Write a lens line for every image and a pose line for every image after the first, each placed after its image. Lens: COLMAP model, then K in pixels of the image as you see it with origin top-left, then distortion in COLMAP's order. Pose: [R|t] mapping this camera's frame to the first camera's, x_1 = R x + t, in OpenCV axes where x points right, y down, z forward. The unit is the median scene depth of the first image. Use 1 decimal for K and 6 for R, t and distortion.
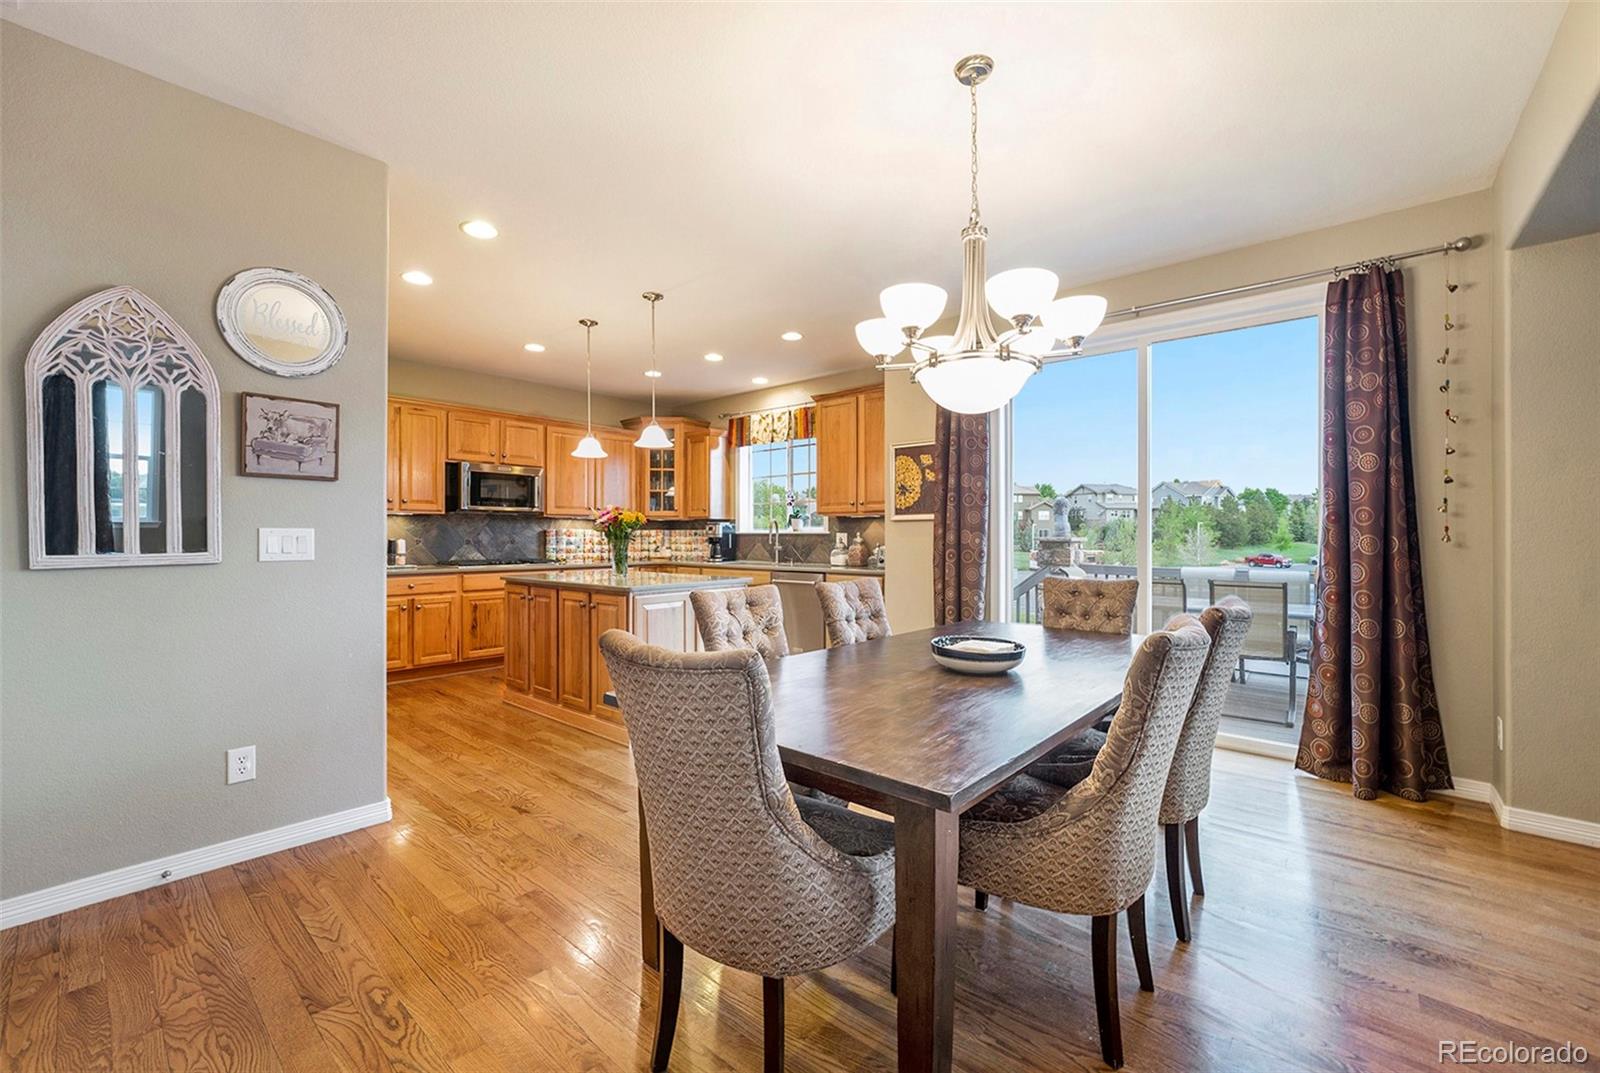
lens RADIAL K [[654.8, 0, 797.7], [0, 654.8, 545.2], [0, 0, 1]] dist [-0.000903, -0.000036]
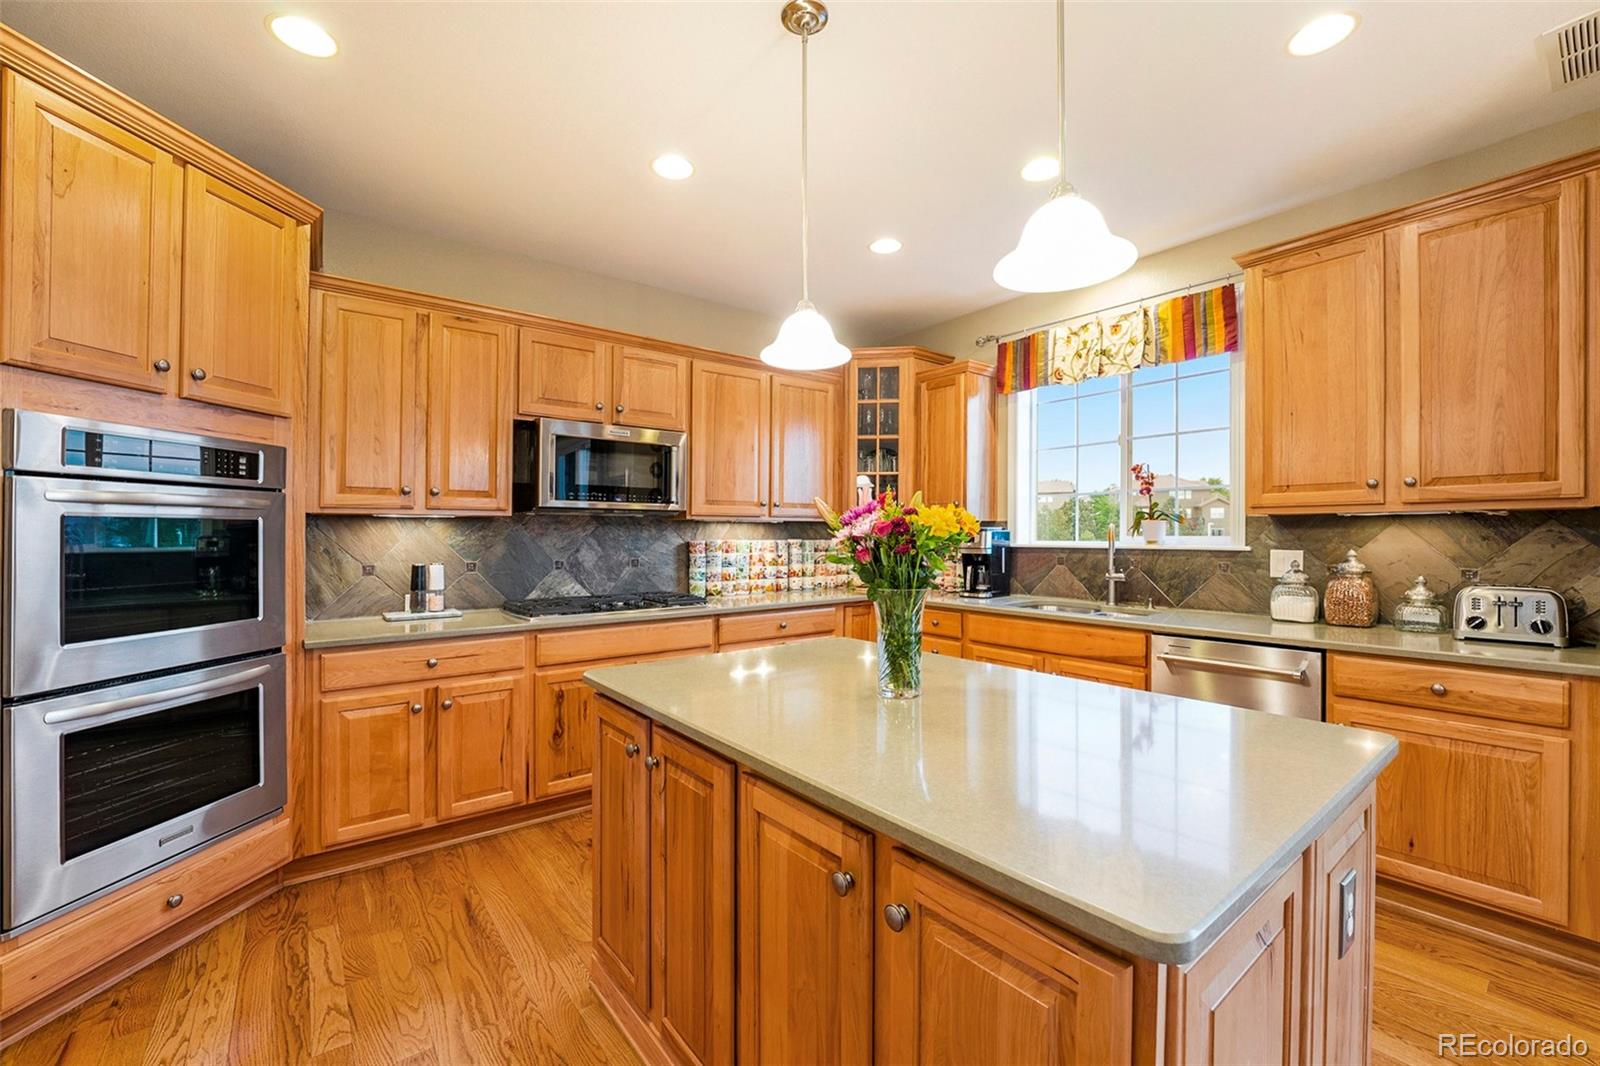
lens RADIAL K [[655.7, 0, 802.7], [0, 655.7, 538.1], [0, 0, 1]] dist [0.000259, 0.000046]
pose [[0.982090, -0.000736, -0.188408, -0.182794], [-0.001301, 0.999942, -0.010686, -0.021388], [0.188405, 0.010739, 0.982033, 0.464197]]
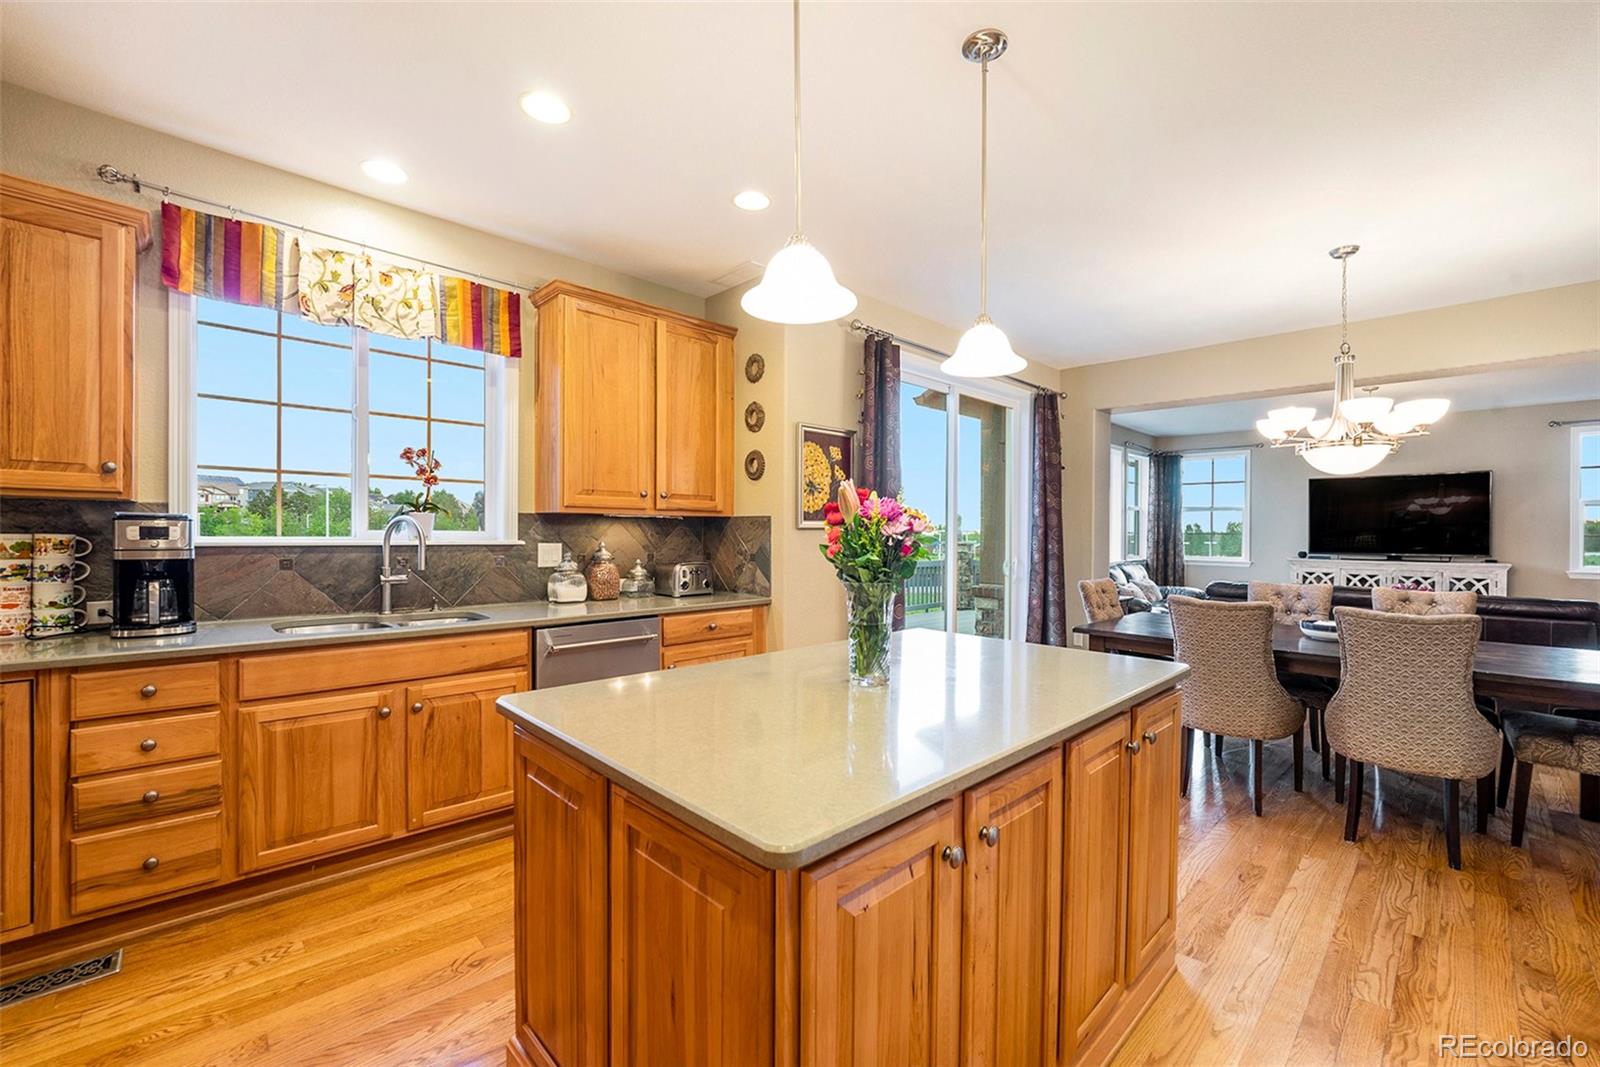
lens RADIAL K [[655.7, 0, 802.7], [0, 655.7, 538.6], [0, 0, 1]] dist [0.000259, 0.000046]
pose [[0.093370, -0.006648, 0.995609, -0.453136], [0.008575, 0.999946, 0.005872, -0.023525], [-0.995595, 0.007989, 0.093422, 0.723938]]
